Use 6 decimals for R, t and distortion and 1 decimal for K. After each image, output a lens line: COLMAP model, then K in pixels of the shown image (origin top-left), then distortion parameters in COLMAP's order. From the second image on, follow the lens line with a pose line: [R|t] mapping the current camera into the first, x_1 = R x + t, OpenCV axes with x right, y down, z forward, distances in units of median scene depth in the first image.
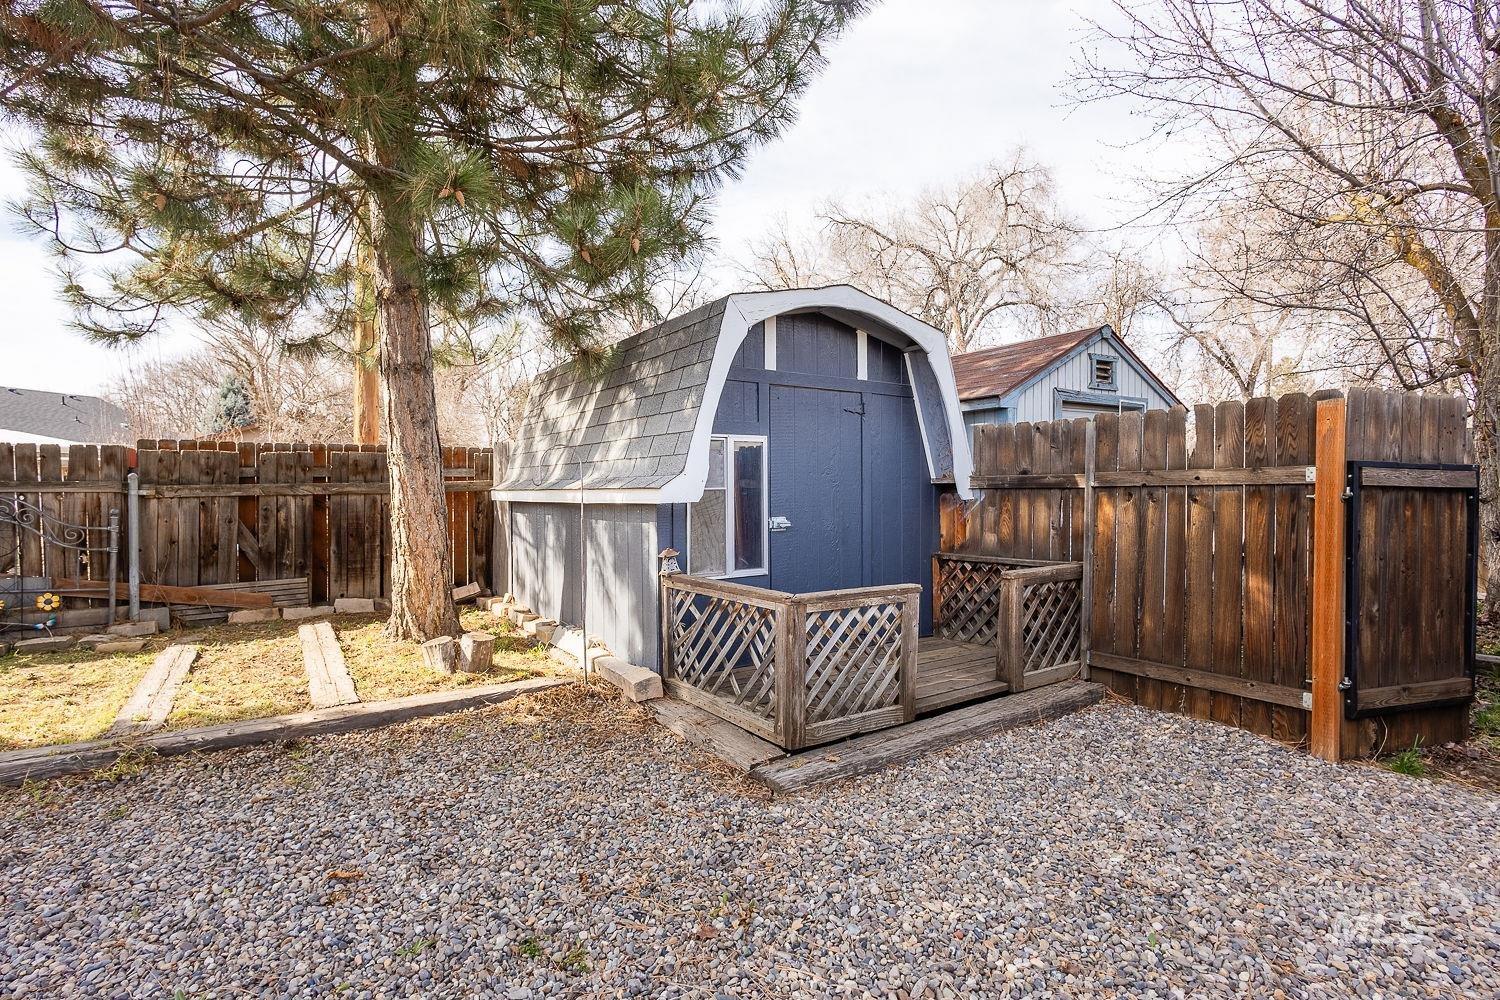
lens RADIAL K [[710.8, 0, 745.8], [0, 710.8, 500.3], [0, 0, 1]] dist [0.010680, 0.000202]
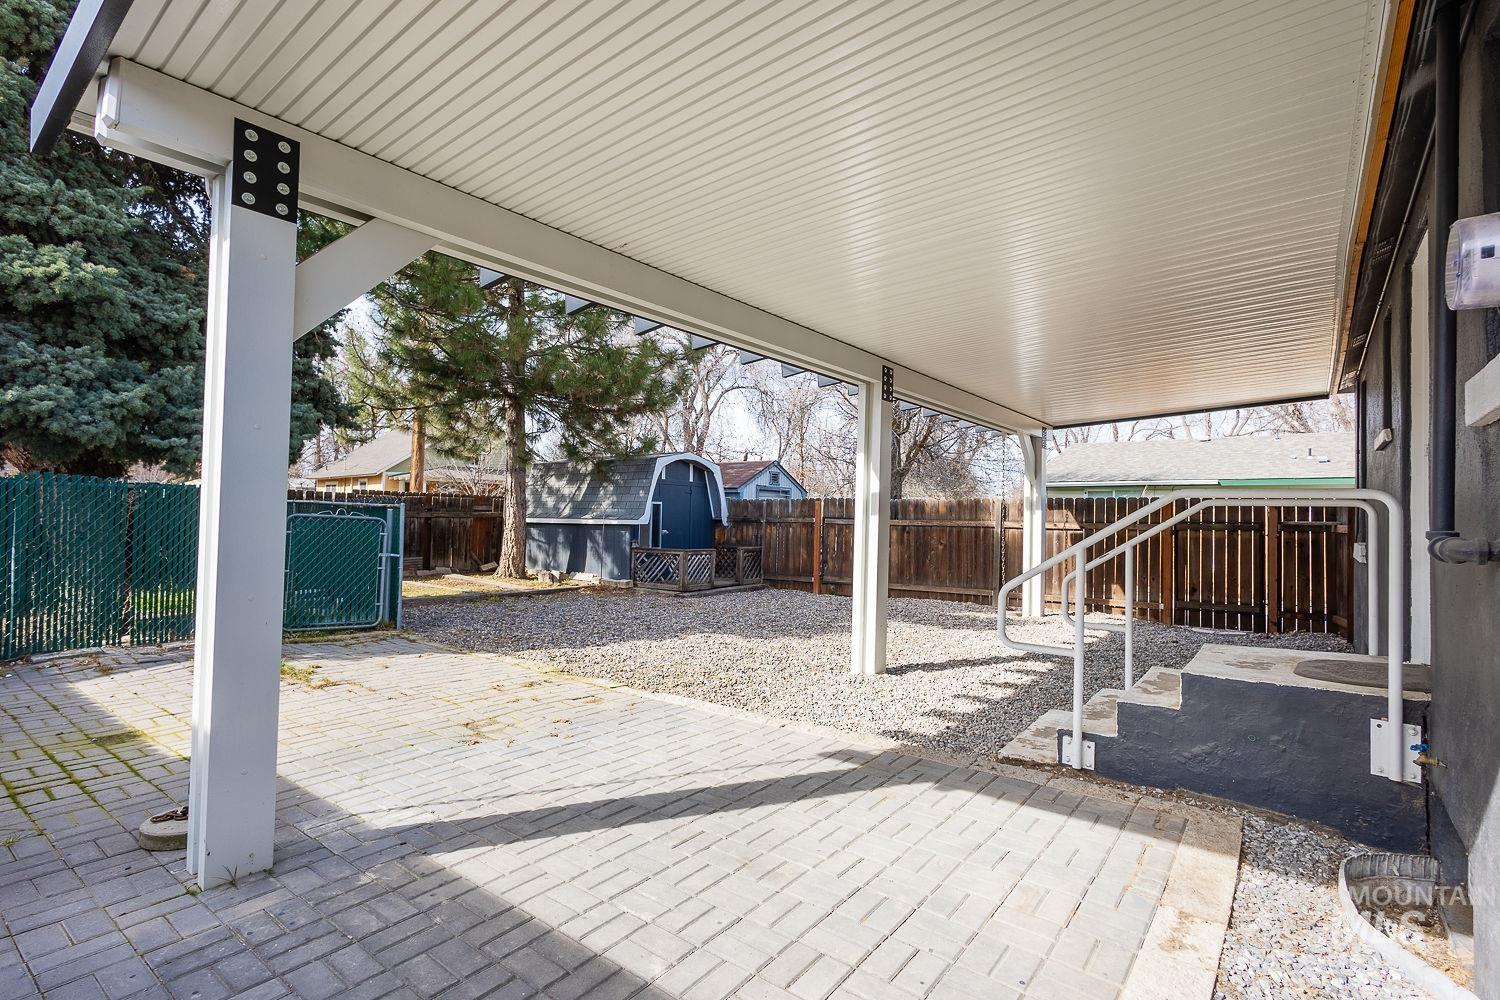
lens RADIAL K [[710.8, 0, 745.8], [0, 710.8, 500.3], [0, 0, 1]] dist [0.010680, 0.000202]
pose [[0.933675, 0.031619, 0.356724, -0.673880], [-0.015677, 0.998748, -0.047495, 0.033174], [-0.357779, 0.038752, 0.933002, -1.793919]]
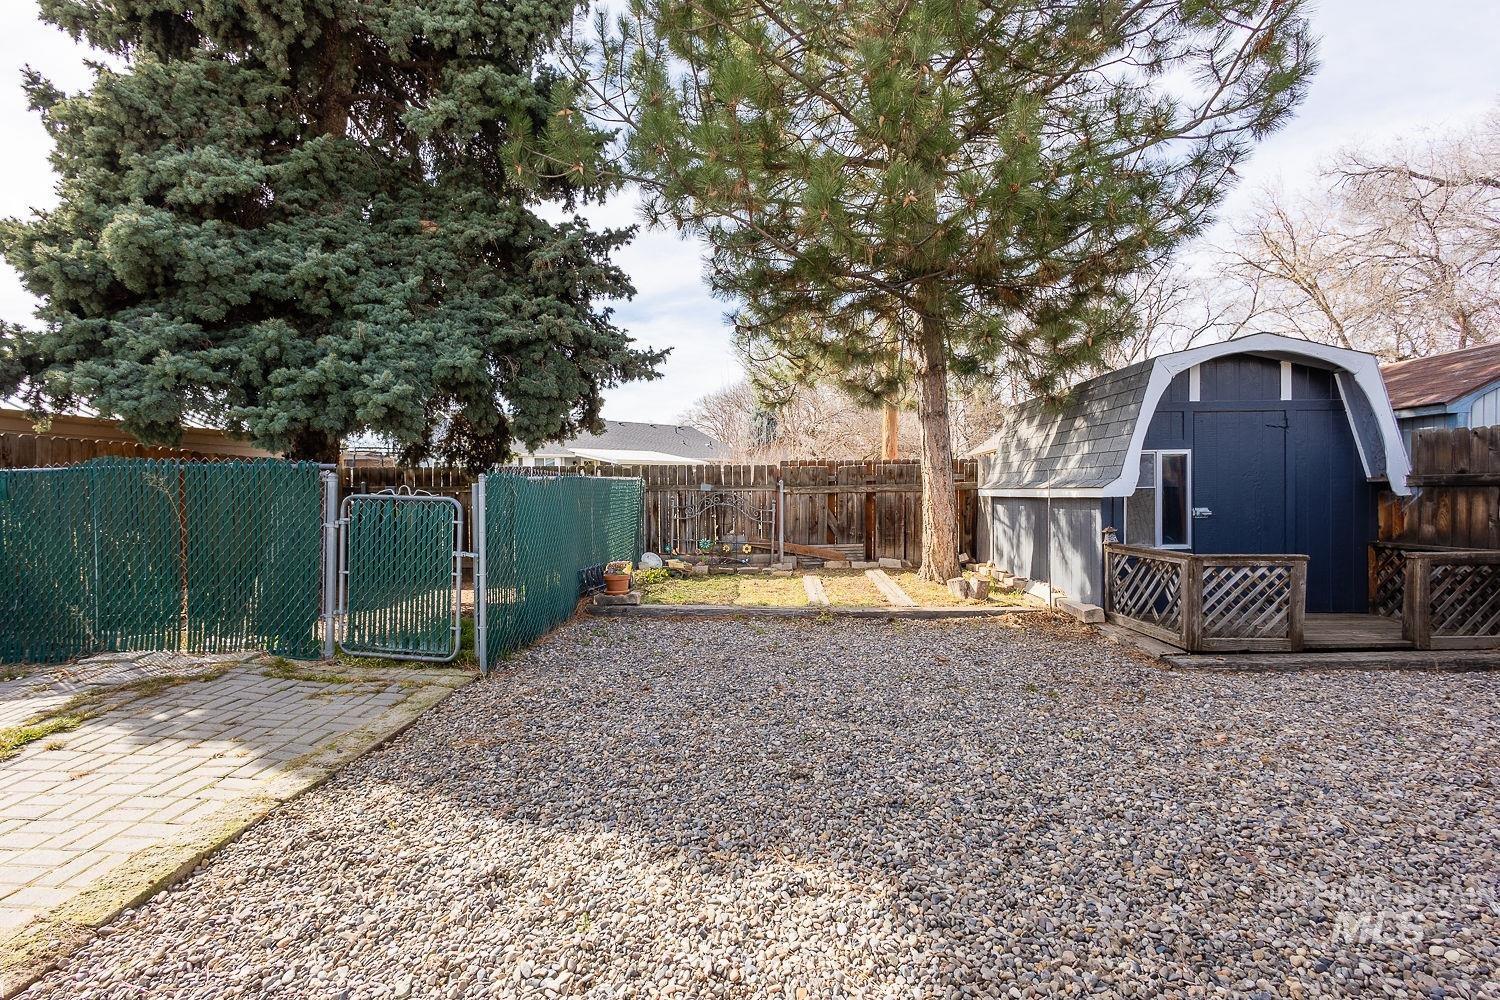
lens RADIAL K [[710.8, 0, 745.8], [0, 710.8, 500.3], [0, 0, 1]] dist [0.010680, 0.000202]
pose [[0.820994, 0.005802, -0.570907, 0.109981], [-0.004458, 0.999983, 0.003752, 0.007726], [0.570919, -0.000535, 0.821006, -0.626328]]
